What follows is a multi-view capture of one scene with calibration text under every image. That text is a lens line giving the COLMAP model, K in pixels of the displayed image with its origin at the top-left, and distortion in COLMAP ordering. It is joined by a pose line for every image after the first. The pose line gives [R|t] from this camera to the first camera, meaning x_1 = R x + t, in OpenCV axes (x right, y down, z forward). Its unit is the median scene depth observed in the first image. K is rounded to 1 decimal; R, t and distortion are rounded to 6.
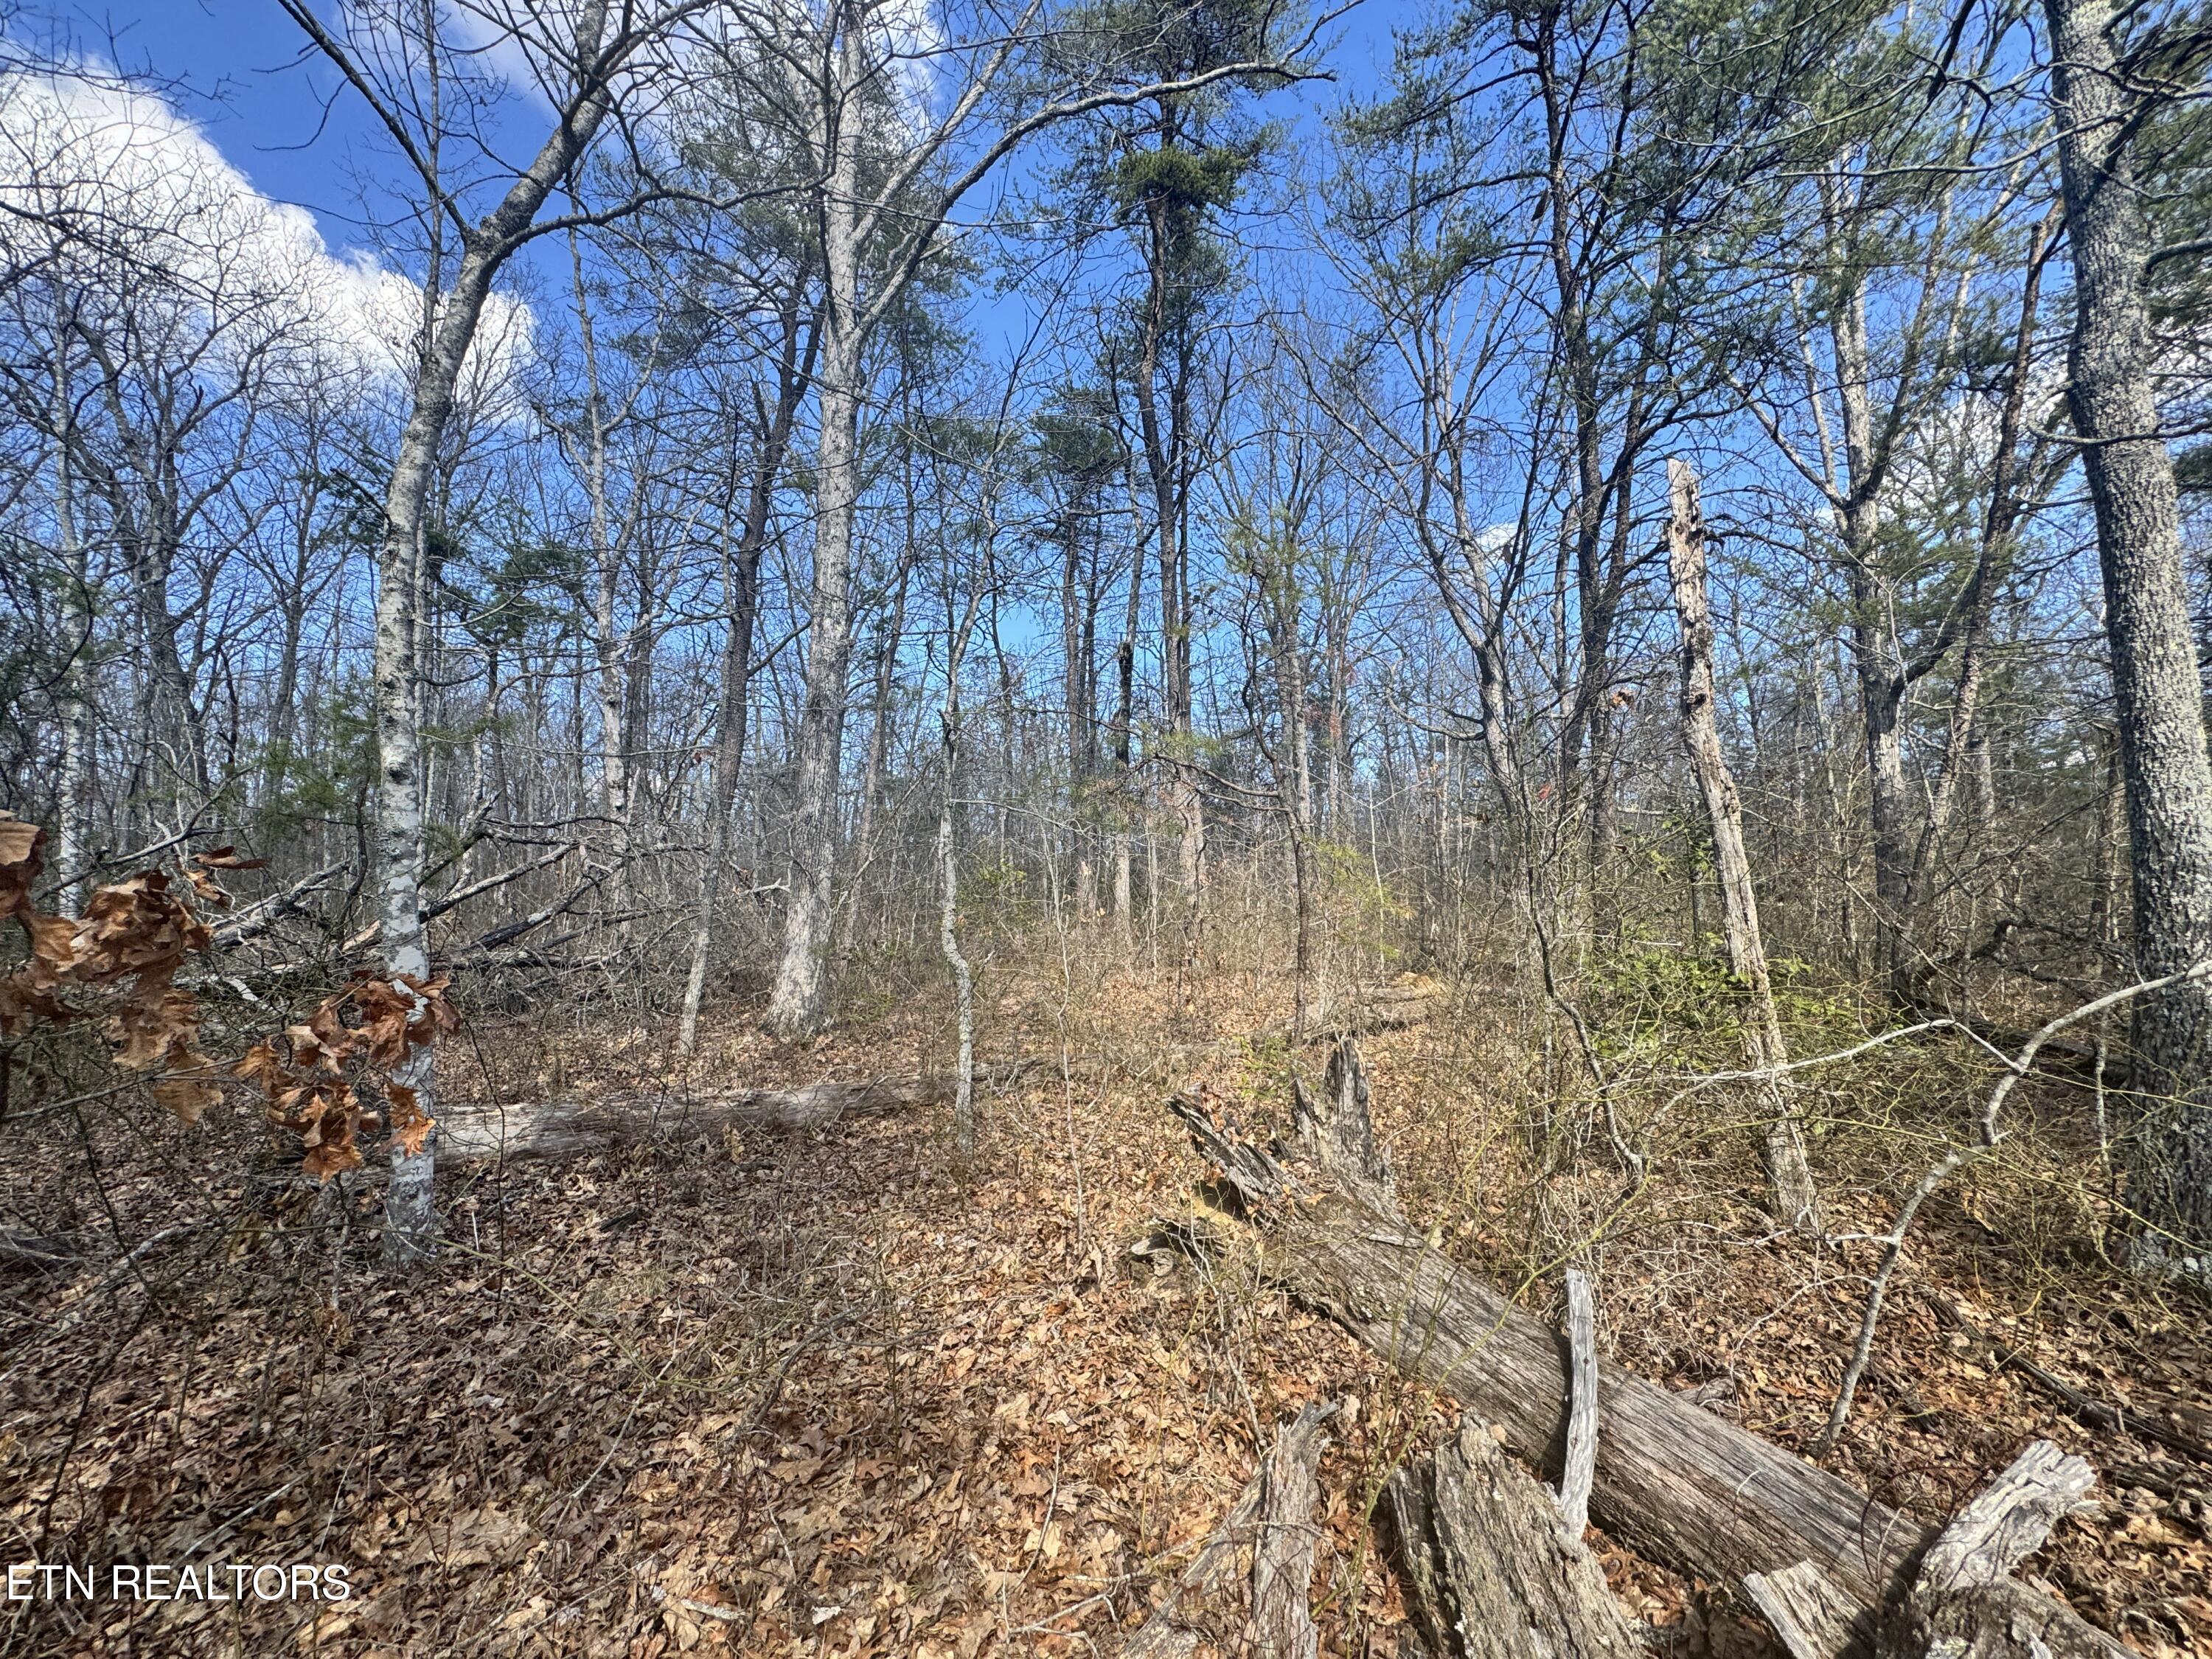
lens RADIAL K [[880.5, 0, 1103.6], [0, 880.5, 828.0], [0, 0, 1]] dist [-0.001263, 0.000320]
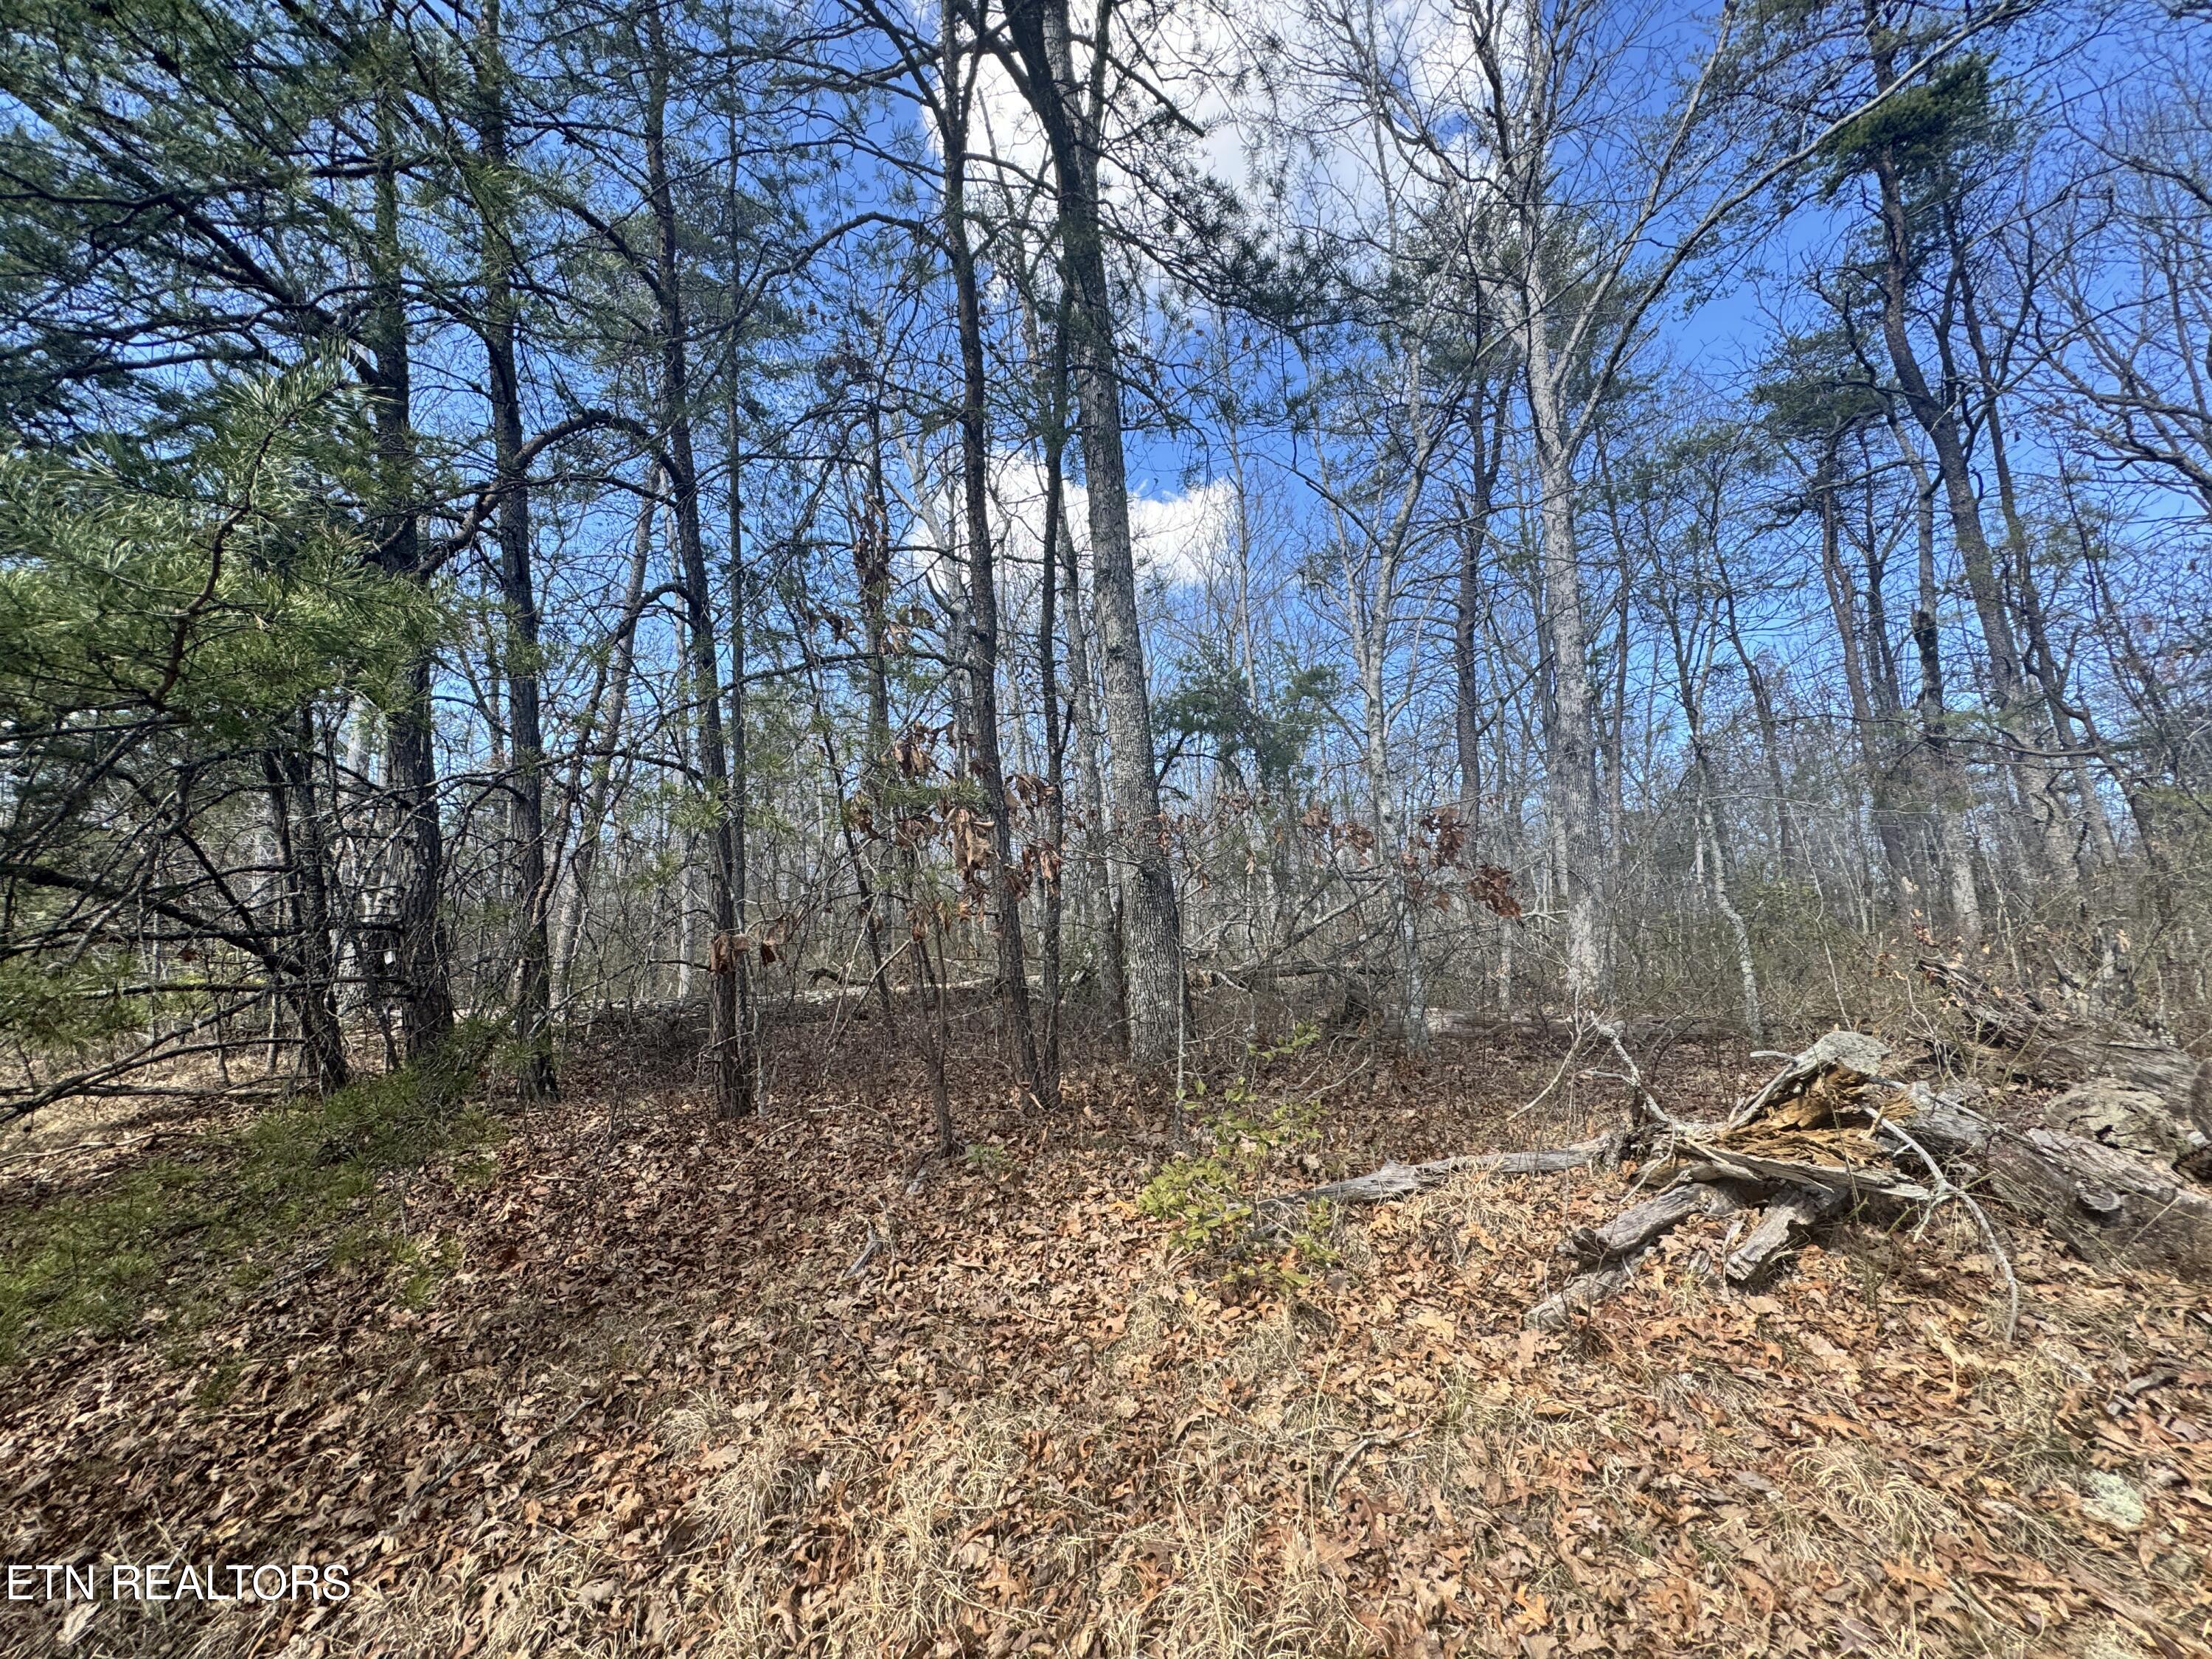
lens RADIAL K [[880.5, 0, 1102.1], [0, 880.5, 825.6], [0, 0, 1]] dist [-0.001263, 0.000320]
pose [[0.710395, -0.125067, -0.692601, 0.071513], [0.077239, 0.991994, -0.099906, 0.054240], [0.699552, 0.017477, 0.714368, -0.459918]]
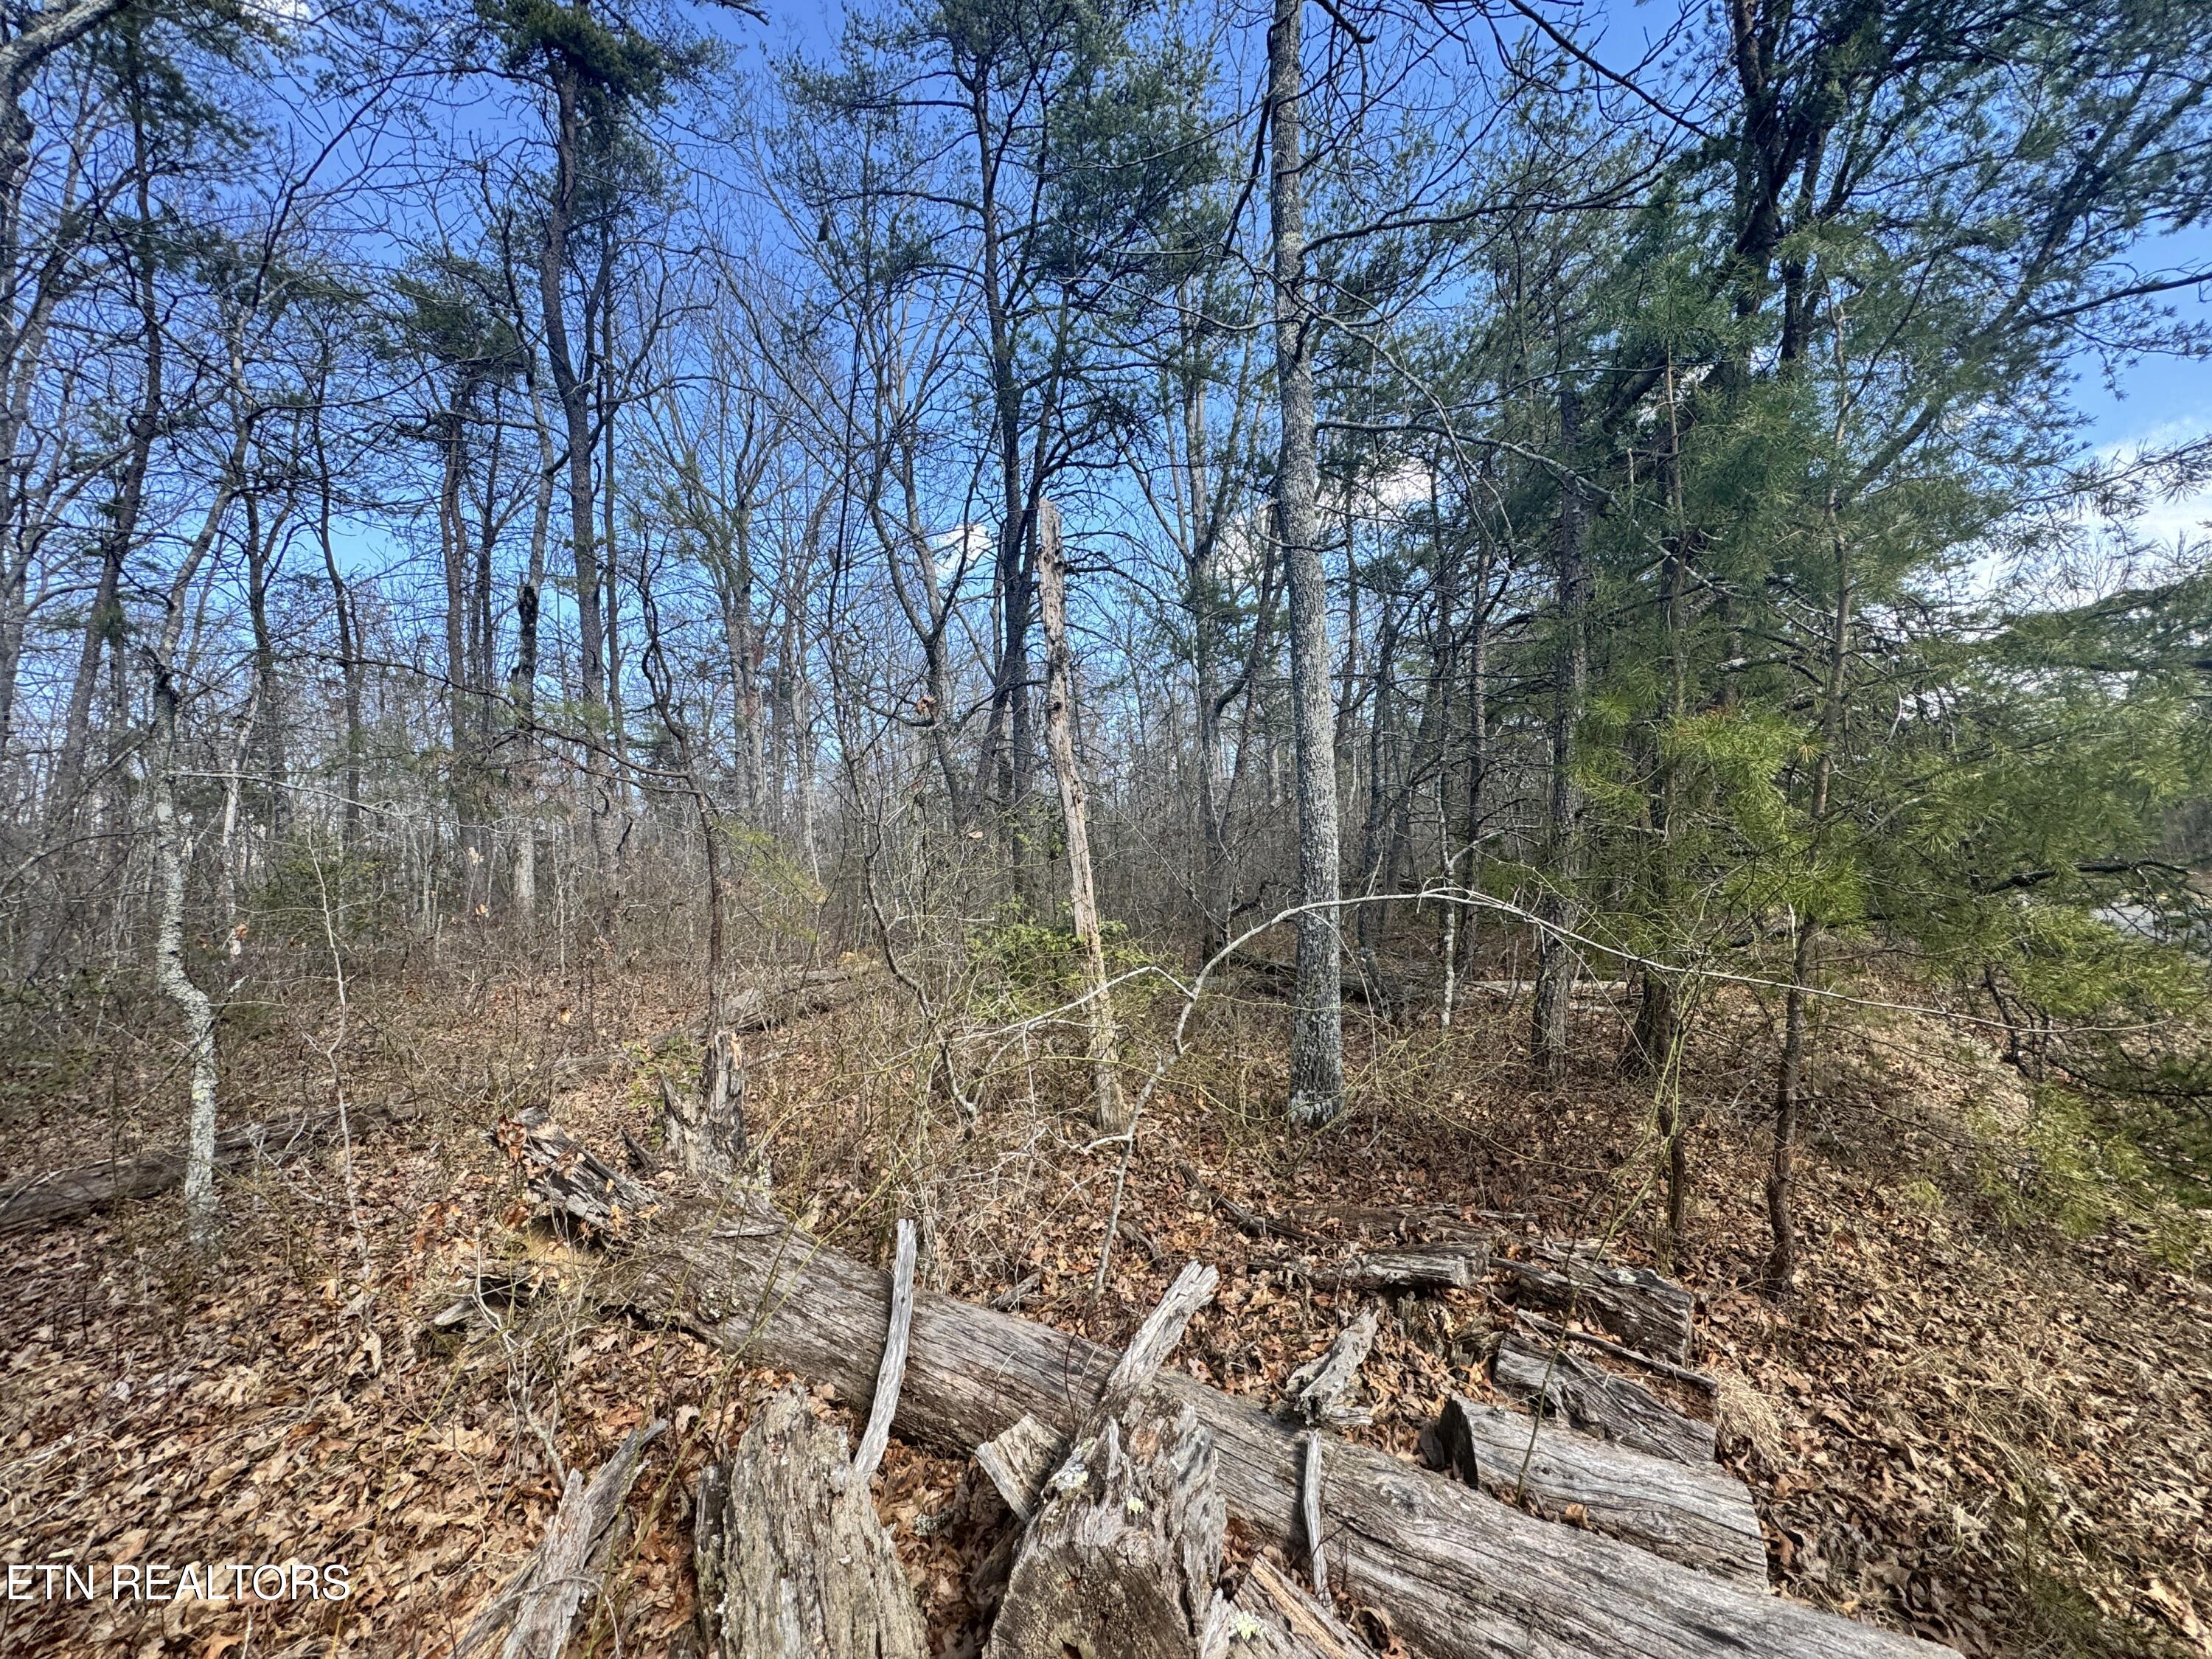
lens RADIAL K [[880.5, 0, 1108.3], [0, 880.5, 827.6], [0, 0, 1]] dist [-0.001263, 0.000320]
pose [[0.830799, -0.006398, 0.556536, 0.045612], [-0.006440, 0.999756, 0.021107, -0.004884], [-0.556536, -0.021120, 0.830555, -0.017028]]
